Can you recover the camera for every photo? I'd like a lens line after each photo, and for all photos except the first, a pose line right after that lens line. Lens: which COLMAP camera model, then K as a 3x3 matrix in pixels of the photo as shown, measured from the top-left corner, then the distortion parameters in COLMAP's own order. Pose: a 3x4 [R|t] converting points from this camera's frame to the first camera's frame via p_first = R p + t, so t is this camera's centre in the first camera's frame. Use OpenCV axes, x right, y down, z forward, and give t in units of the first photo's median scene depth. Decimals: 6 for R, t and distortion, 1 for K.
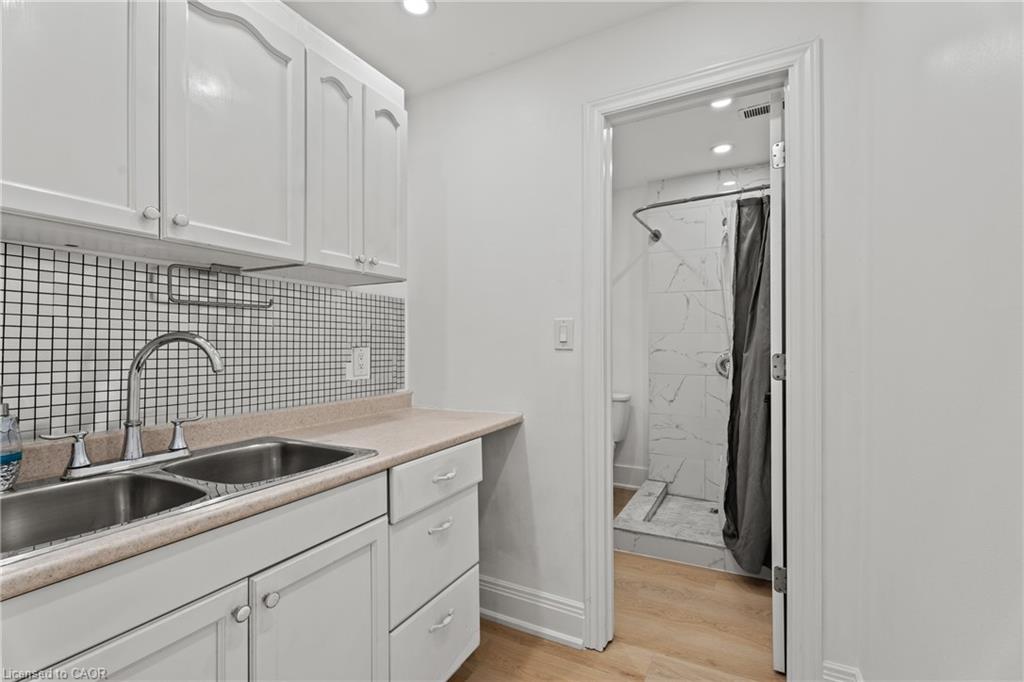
lens RADIAL K [[466.6, 0, 510.6], [0, 466.6, 342.4], [0, 0, 1]] dist [0.000716, 0.000432]
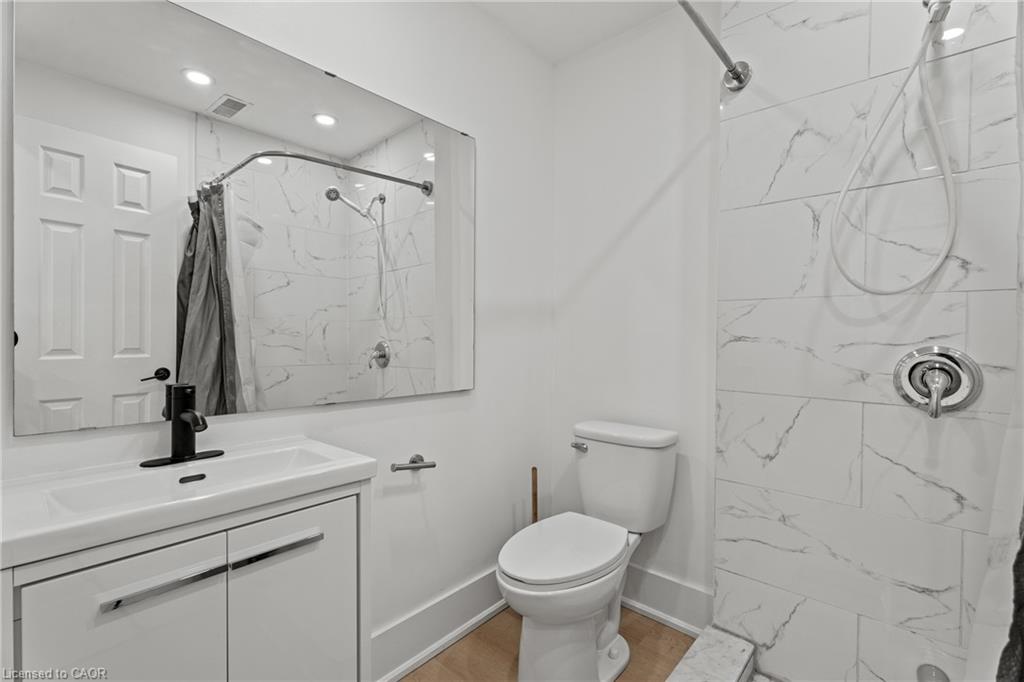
lens RADIAL K [[466.6, 0, 512.1], [0, 466.6, 342.8], [0, 0, 1]] dist [0.000716, 0.000432]
pose [[0.976890, 0.007883, -0.213595, 0.201149], [-0.003824, 0.999804, 0.019408, 0.013003], [0.213707, -0.018143, 0.976729, 0.525011]]
